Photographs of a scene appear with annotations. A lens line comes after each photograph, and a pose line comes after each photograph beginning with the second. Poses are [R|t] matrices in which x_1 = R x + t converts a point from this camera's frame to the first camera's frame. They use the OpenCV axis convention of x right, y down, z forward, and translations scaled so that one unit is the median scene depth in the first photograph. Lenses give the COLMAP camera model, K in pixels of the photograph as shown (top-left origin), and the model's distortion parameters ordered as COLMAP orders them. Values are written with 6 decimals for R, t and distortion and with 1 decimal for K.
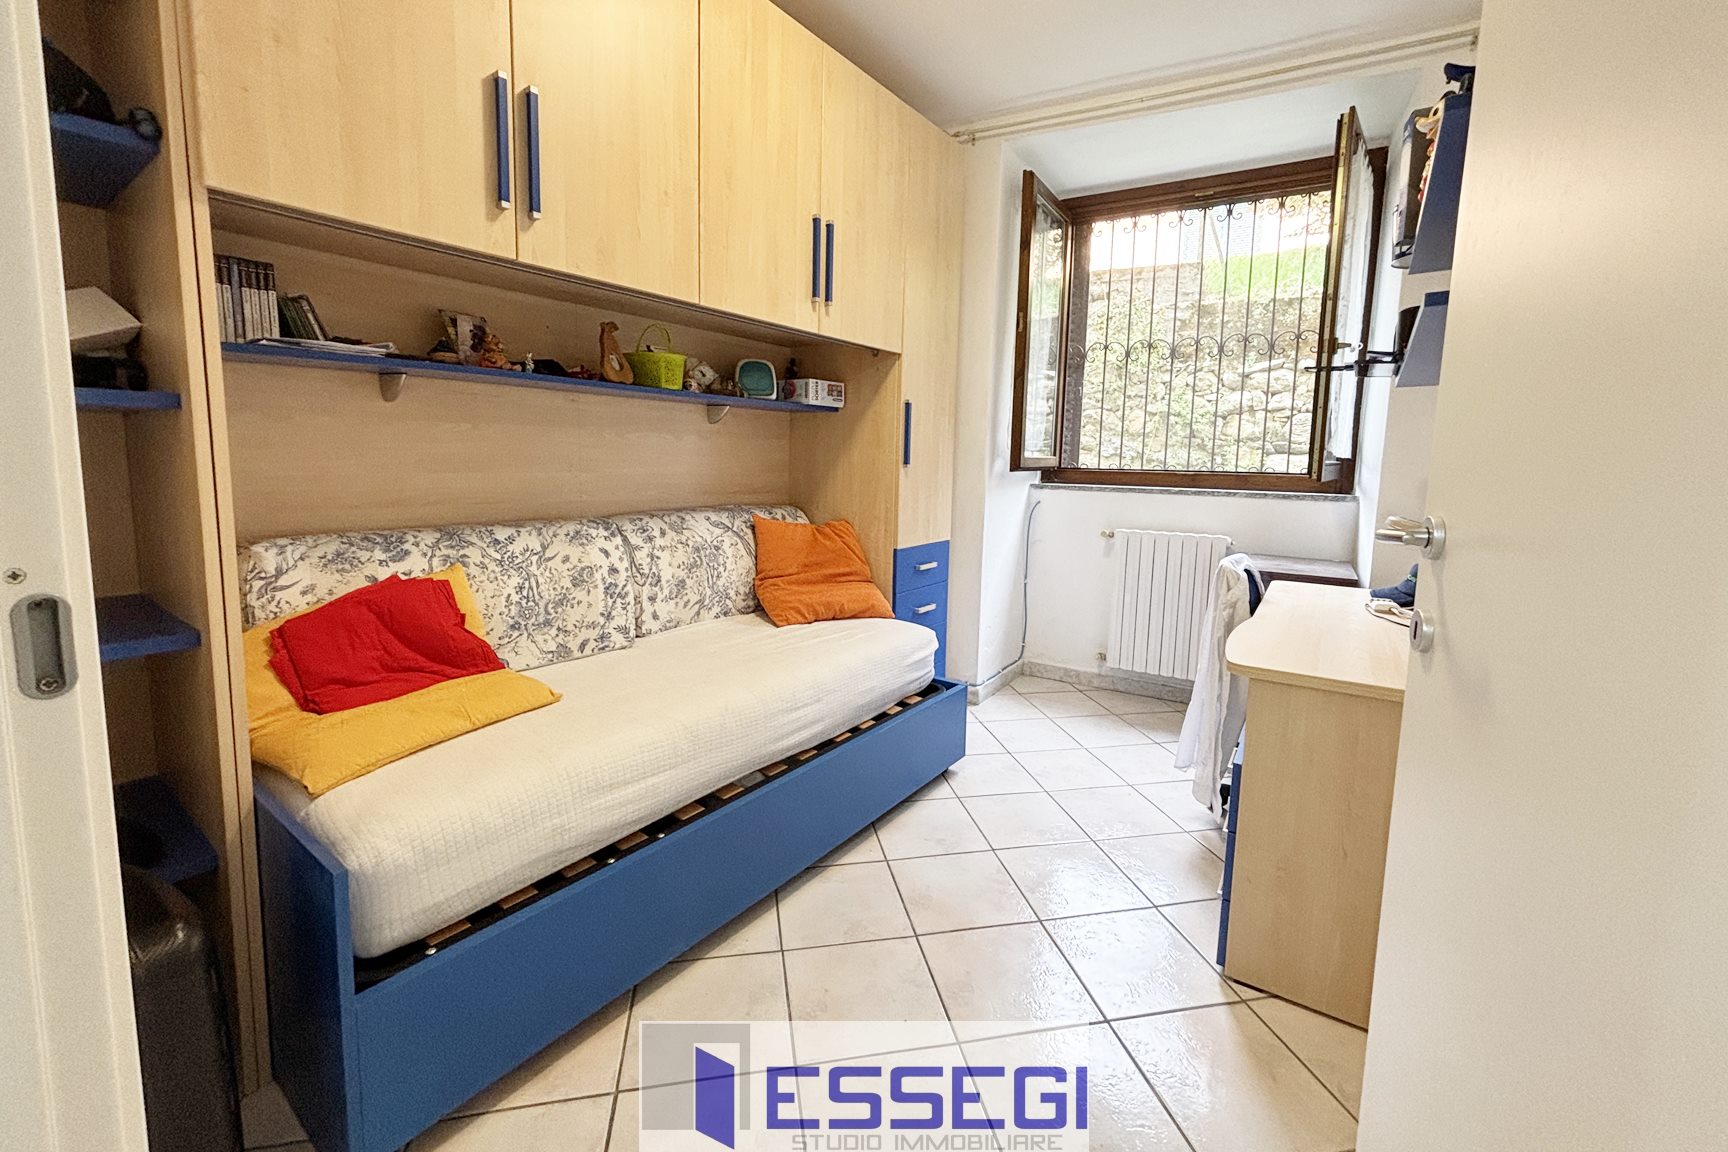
lens RADIAL K [[701.1, 0, 893.3], [0, 701.1, 556.4], [0, 0, 1]] dist [0.000576, -0.000934]
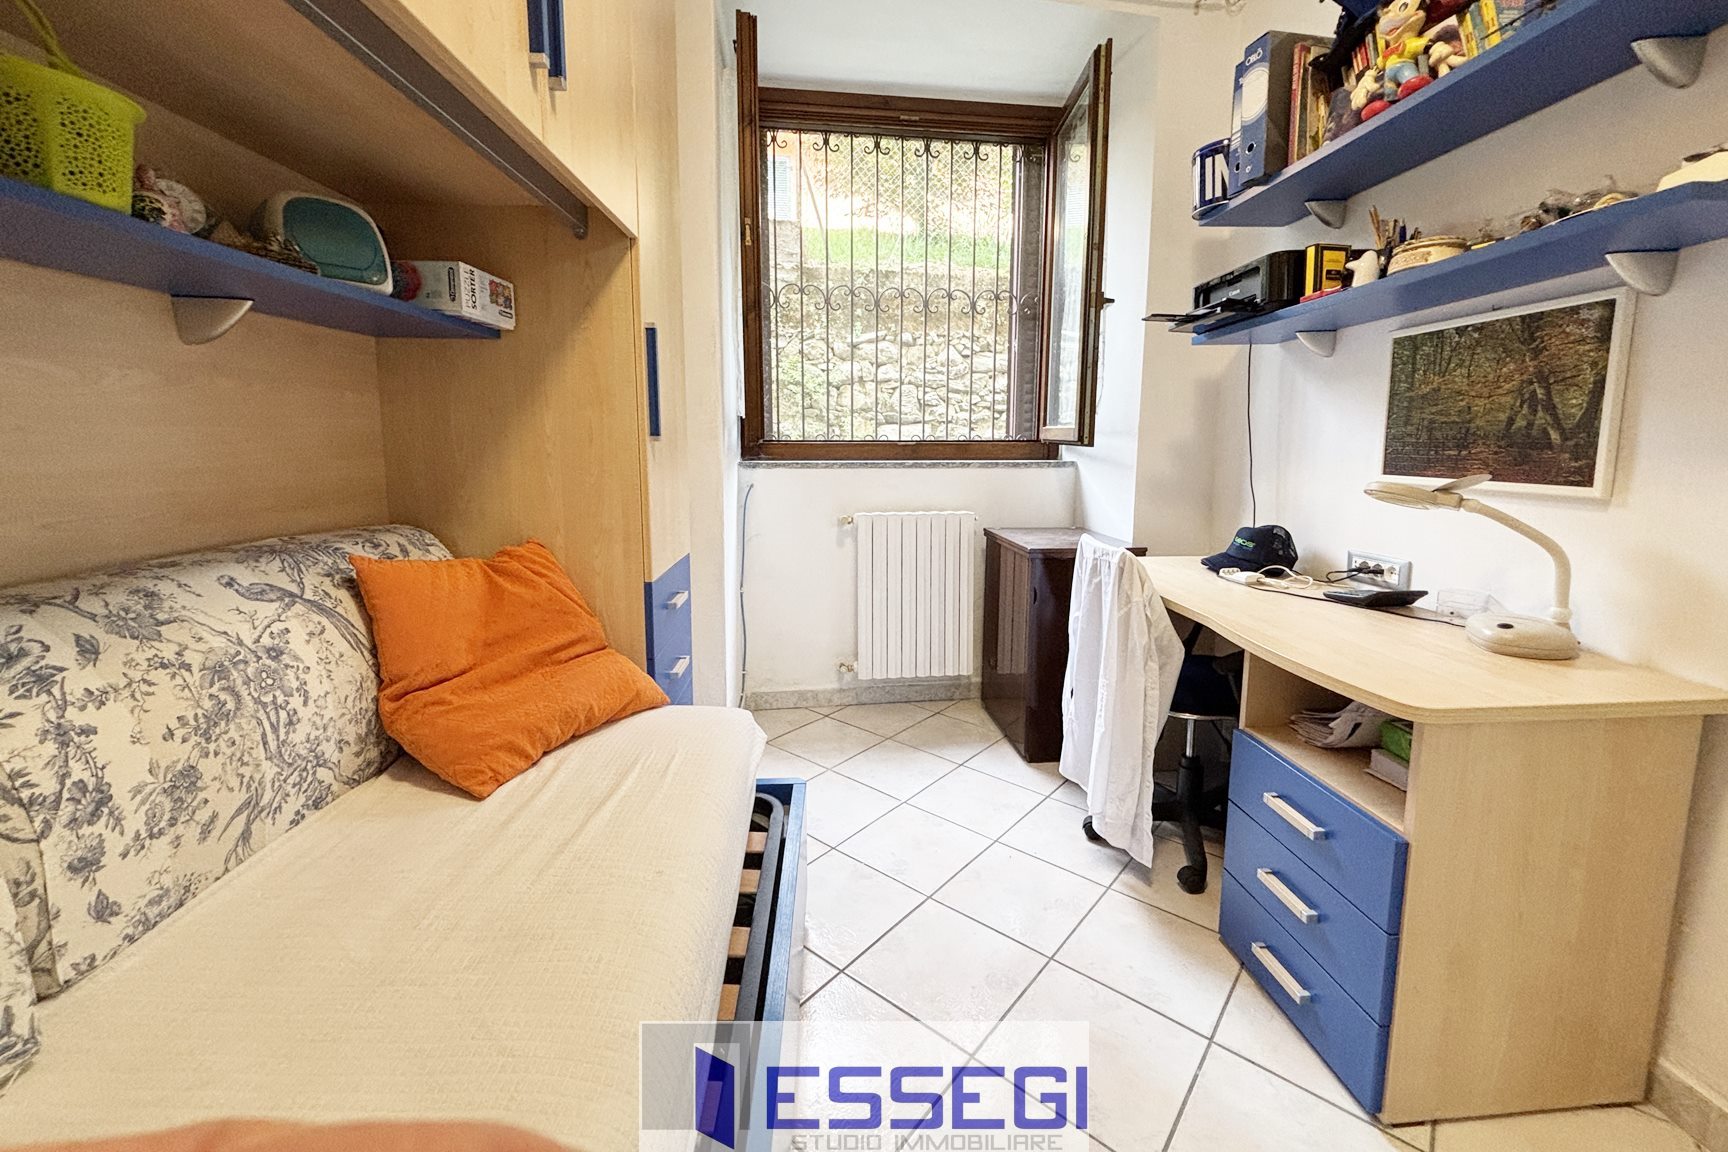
lens RADIAL K [[701.1, 0, 895.0], [0, 701.1, 541.0], [0, 0, 1]] dist [0.000576, -0.000934]
pose [[0.791707, -0.106845, 0.601486, -0.195278], [0.099101, 0.994008, 0.046129, -0.055862], [-0.602810, 0.023087, 0.797551, 0.444400]]
